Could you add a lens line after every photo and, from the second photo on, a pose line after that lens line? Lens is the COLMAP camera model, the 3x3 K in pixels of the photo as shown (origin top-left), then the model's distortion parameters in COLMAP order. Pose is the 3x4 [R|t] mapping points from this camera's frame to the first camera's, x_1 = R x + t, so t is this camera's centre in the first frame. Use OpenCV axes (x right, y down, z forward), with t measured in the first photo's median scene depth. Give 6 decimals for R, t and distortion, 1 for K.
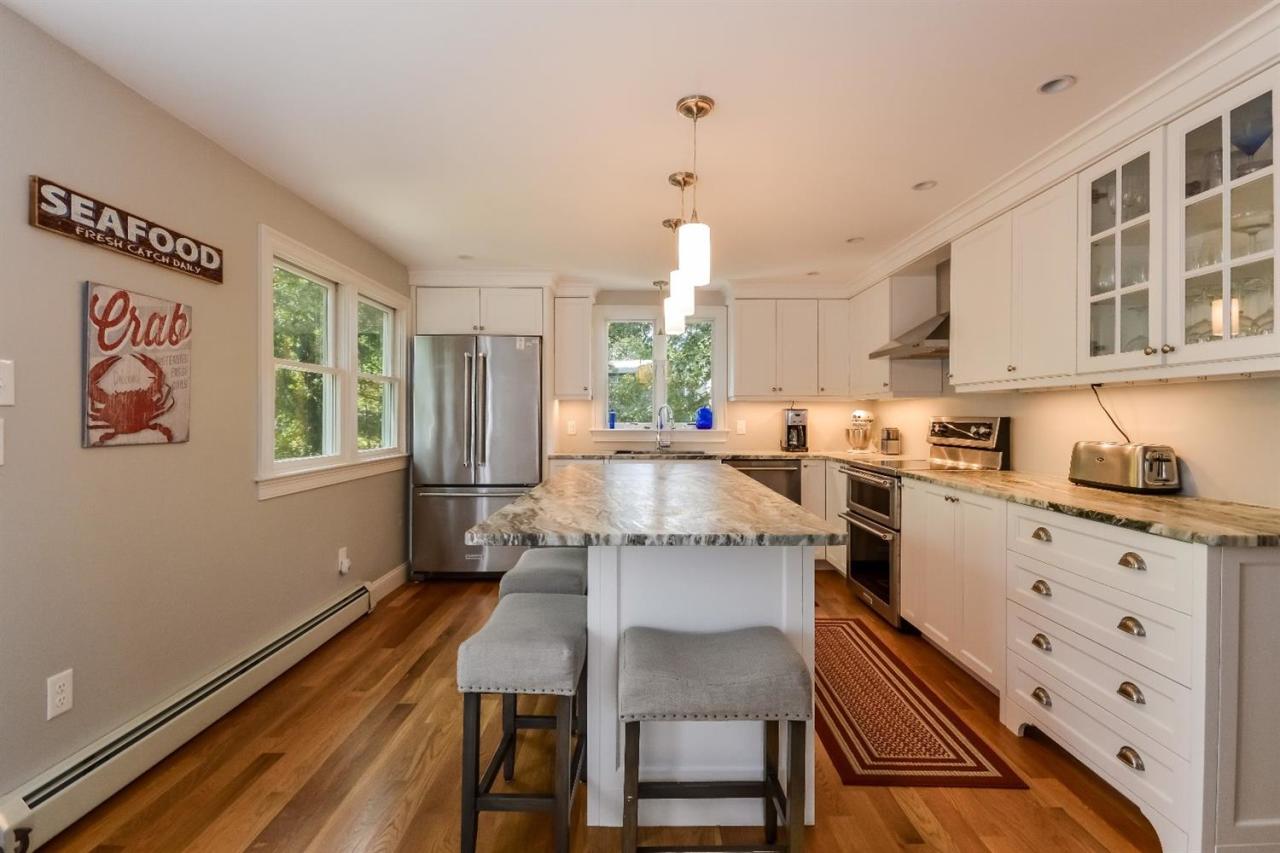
lens RADIAL K [[574.9, 0, 644.9], [0, 574.9, 419.6], [0, 0, 1]] dist [-0.001697, -0.002091]
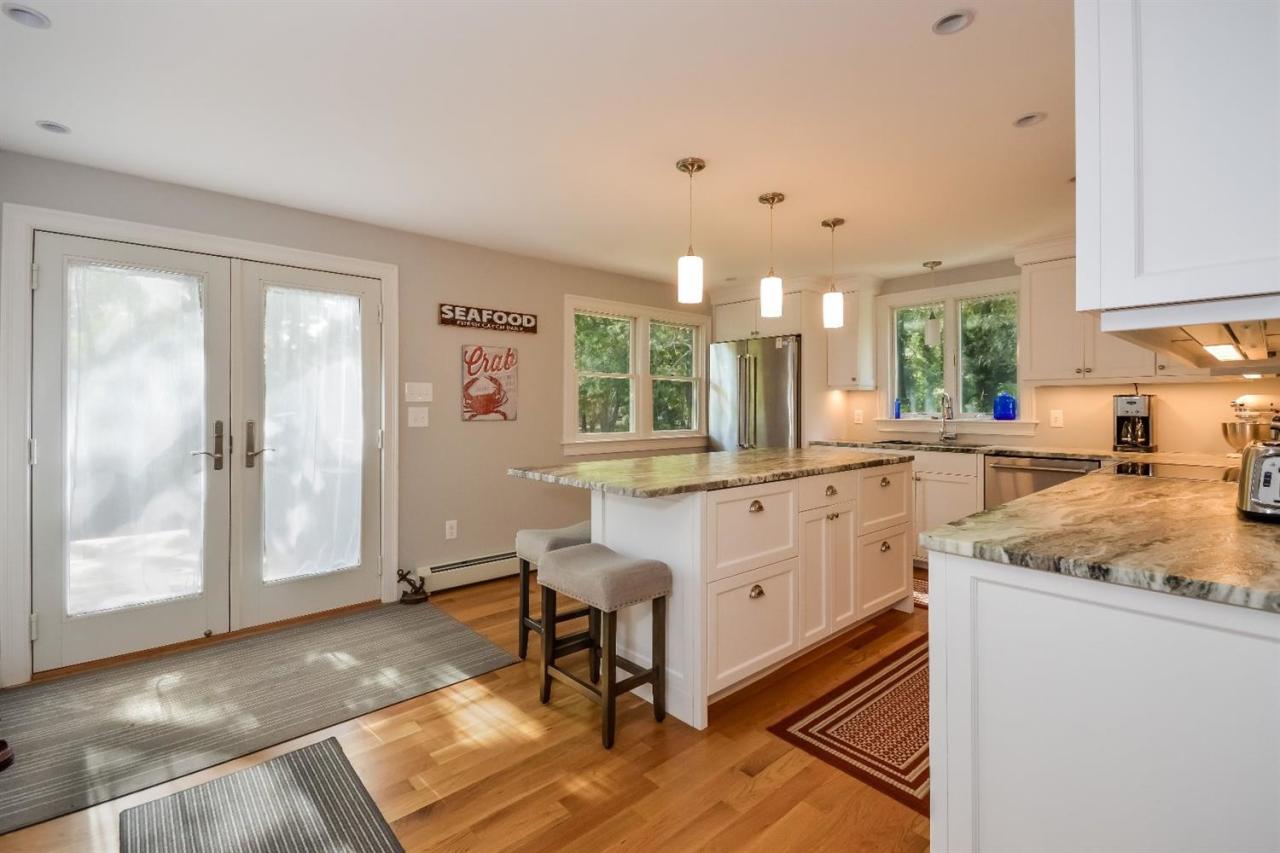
lens RADIAL K [[574.9, 0, 638.6], [0, 574.9, 406.1], [0, 0, 1]] dist [-0.001697, -0.002091]
pose [[0.655298, -0.004579, -0.755357, 0.996010], [-0.001542, 0.999971, -0.007400, 0.006779], [0.755369, 0.006014, 0.655272, 0.060917]]
